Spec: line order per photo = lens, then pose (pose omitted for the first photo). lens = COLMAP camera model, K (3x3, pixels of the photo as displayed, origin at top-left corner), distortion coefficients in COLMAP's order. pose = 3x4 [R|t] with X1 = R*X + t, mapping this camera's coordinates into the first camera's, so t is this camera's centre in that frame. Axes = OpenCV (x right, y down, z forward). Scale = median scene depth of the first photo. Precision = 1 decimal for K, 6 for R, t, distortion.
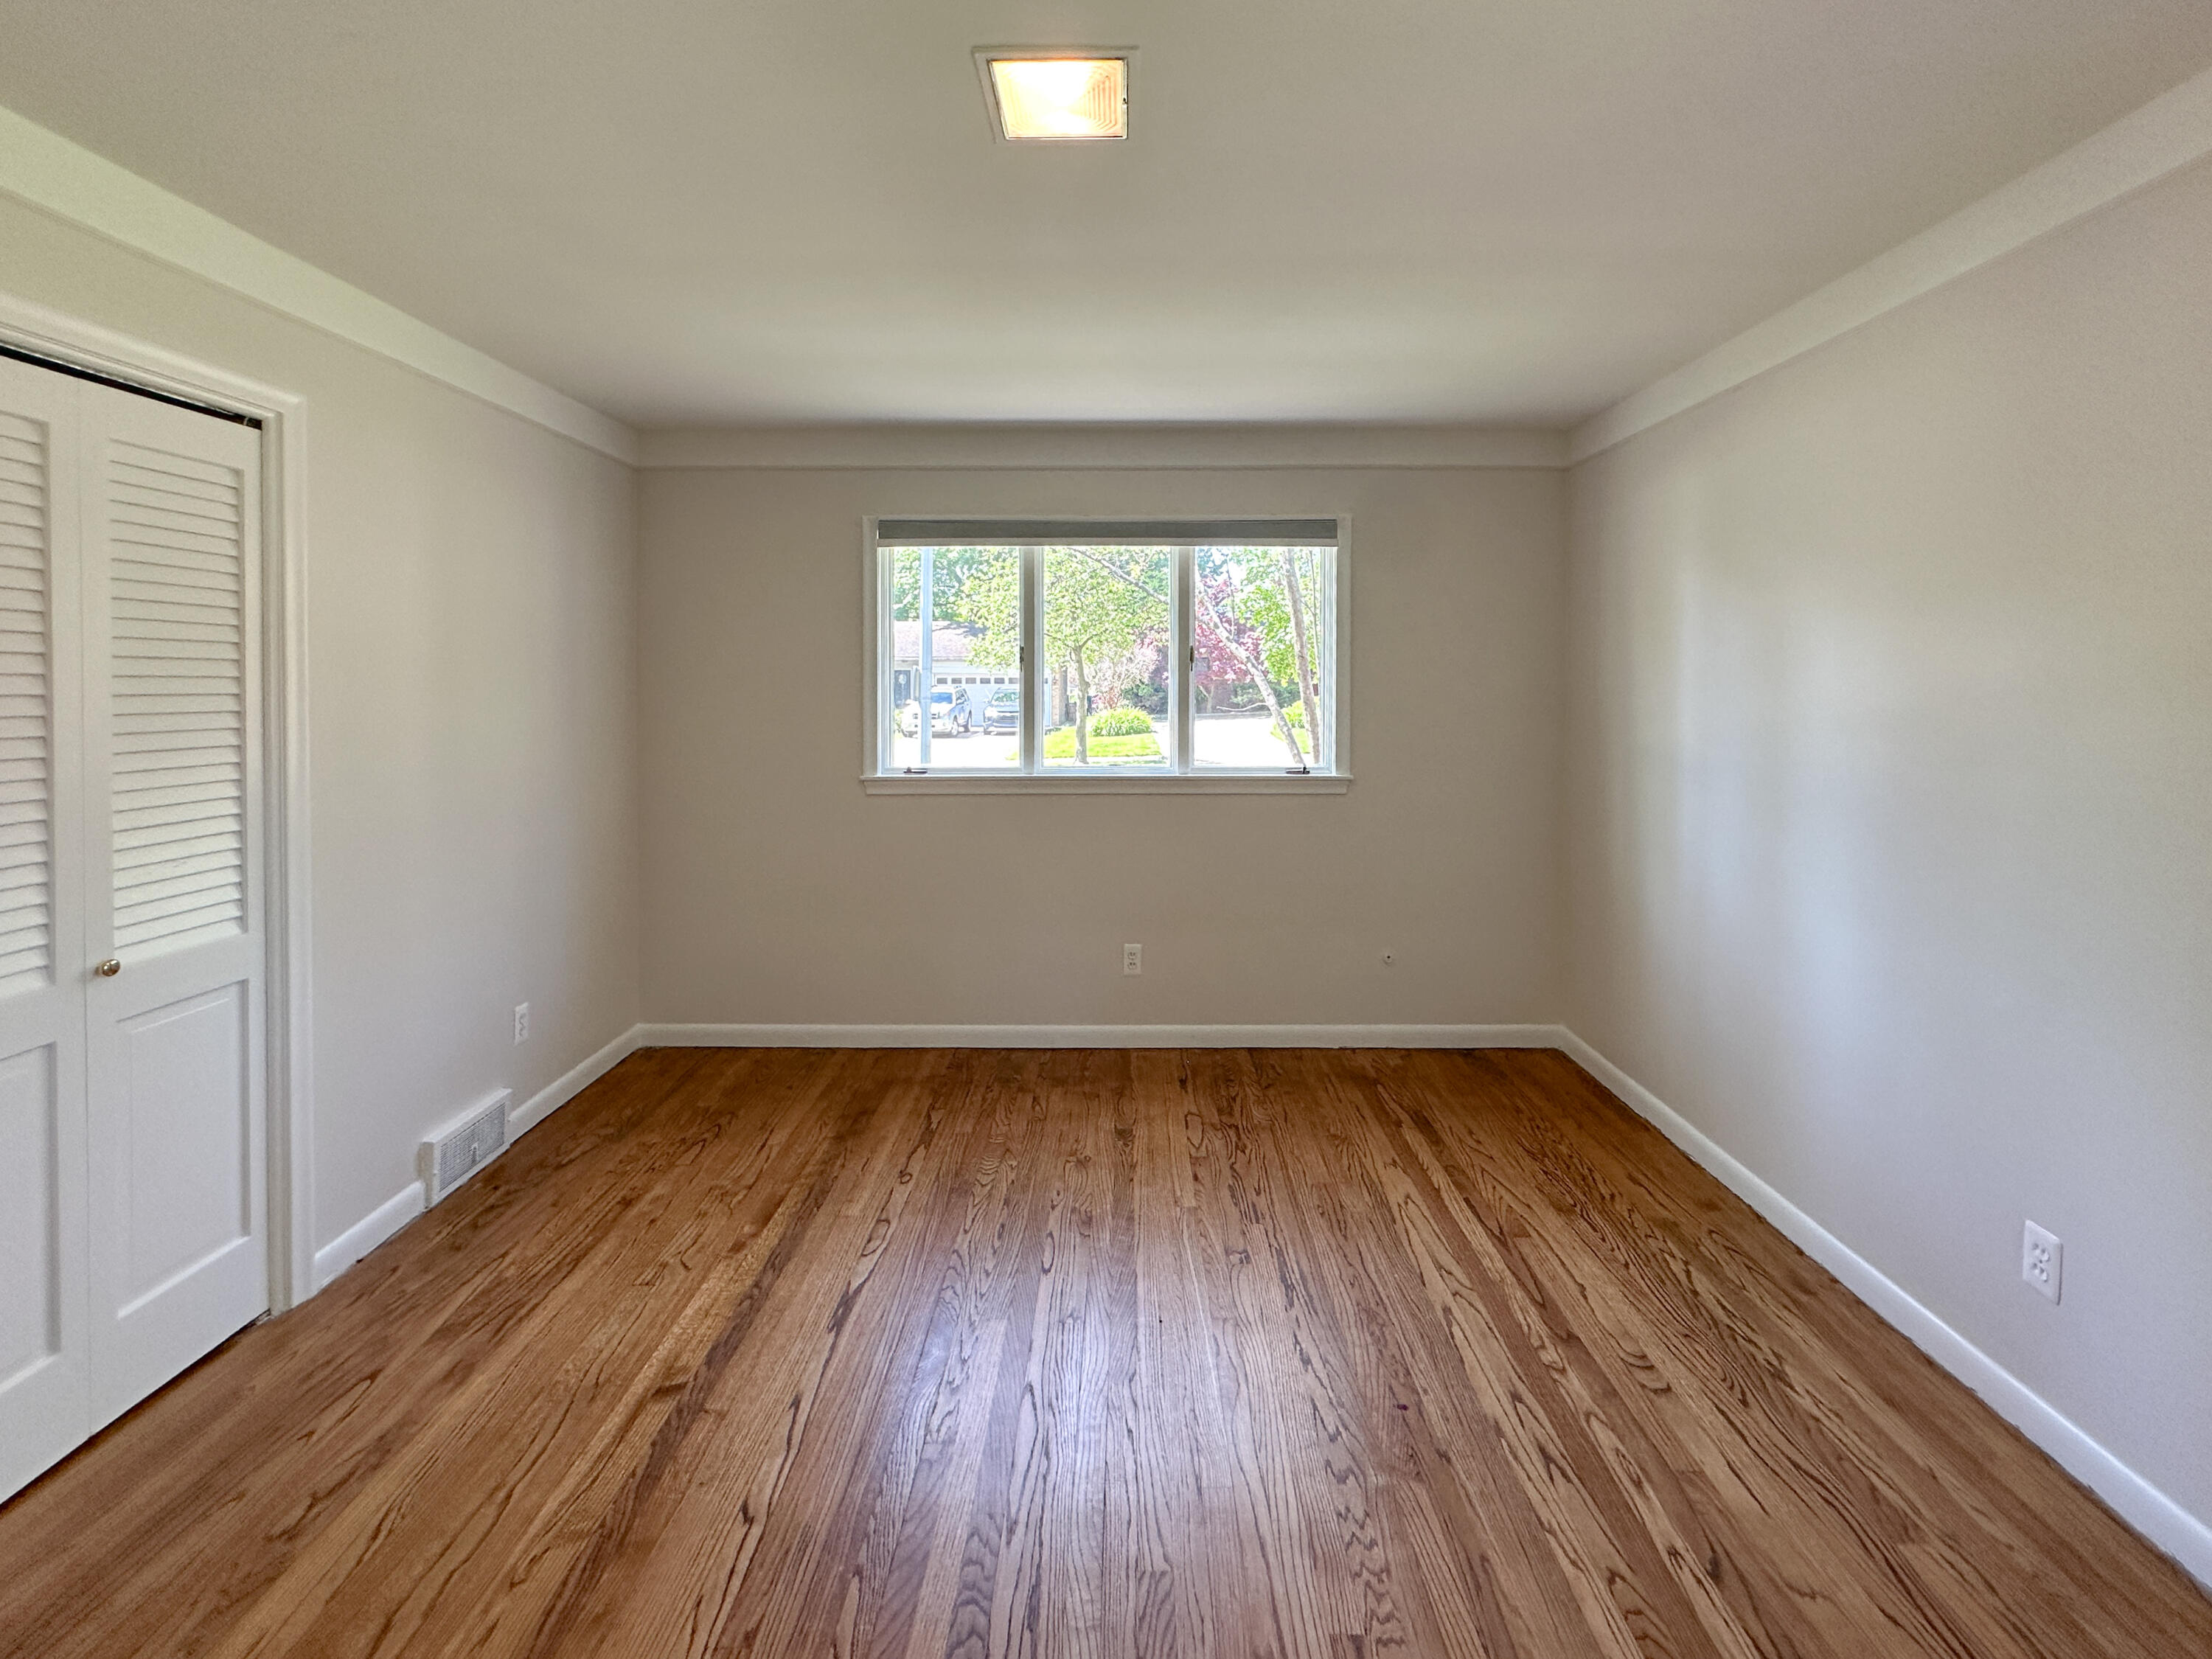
lens RADIAL K [[935.0, 0, 1115.2], [0, 935.0, 686.9], [0, 0, 1]] dist [-0.001070, 0.000674]
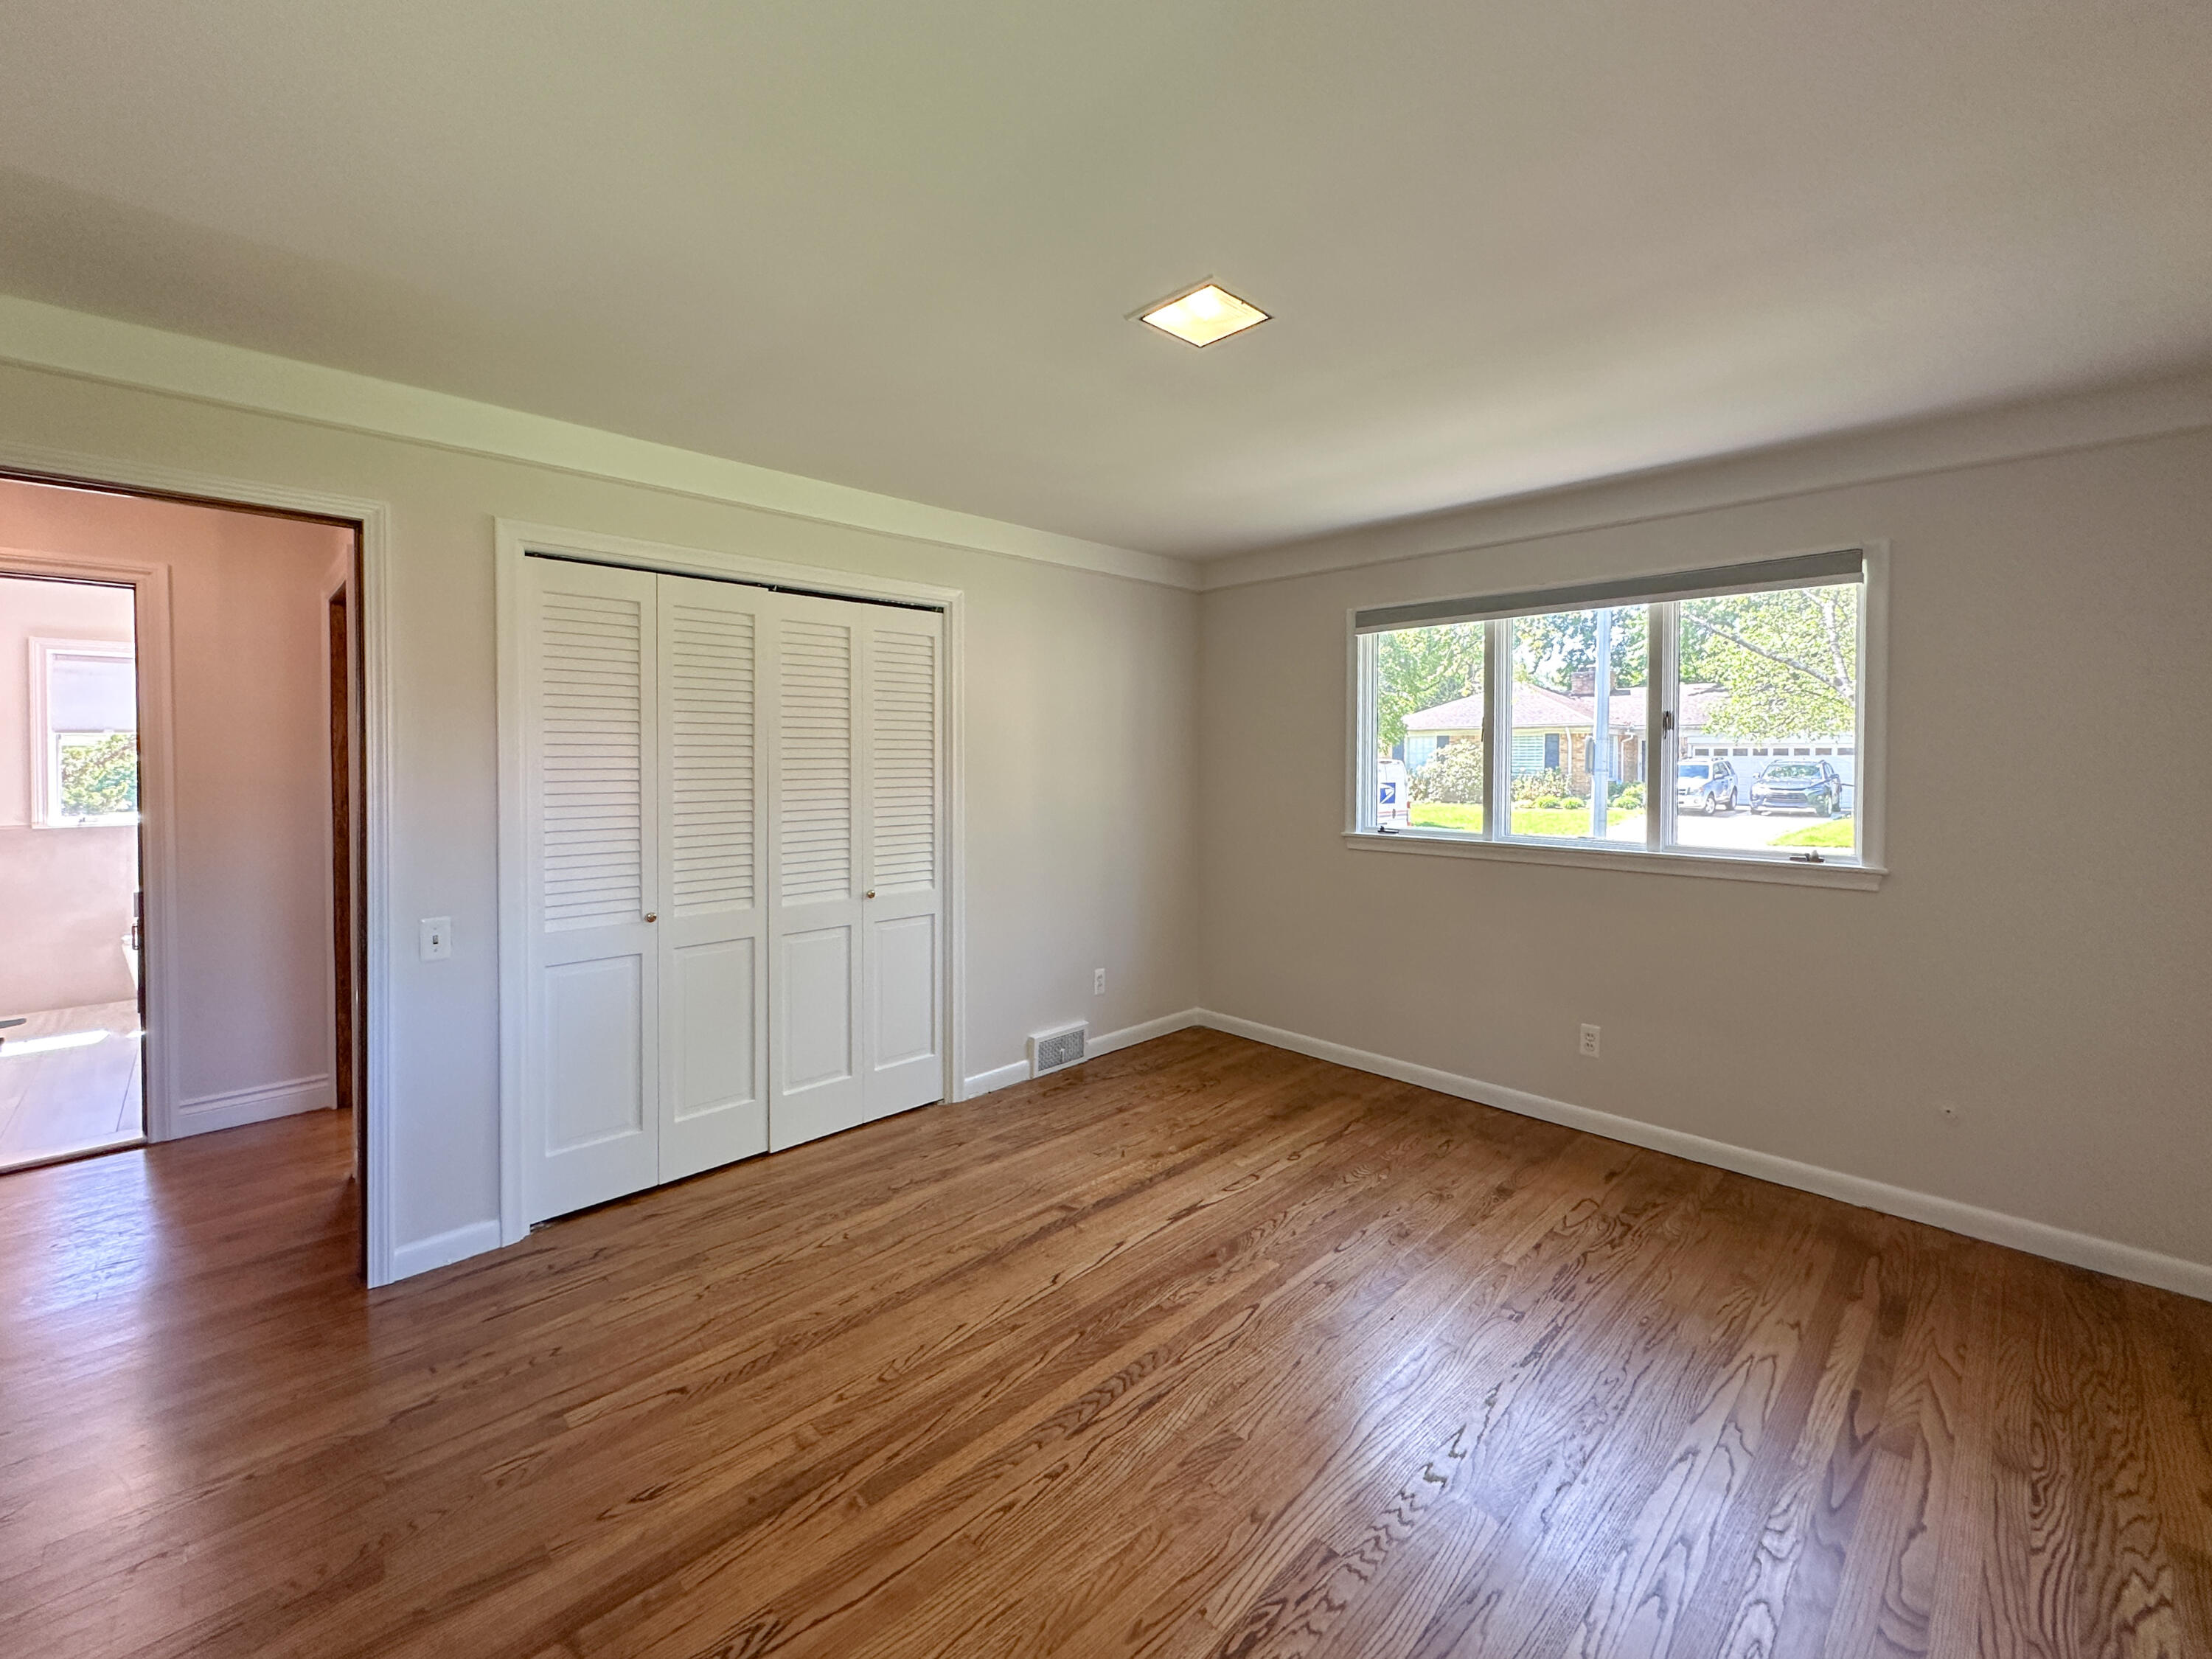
lens RADIAL K [[911.0, 0, 1114.9], [0, 911.0, 757.1], [0, 0, 1]] dist [-0.001071, 0.000497]
pose [[0.706643, 0.002497, -0.707566, 0.489843], [-0.003596, 0.999994, -0.000063, 0.003366], [0.707561, 0.002589, 0.706647, -0.010143]]
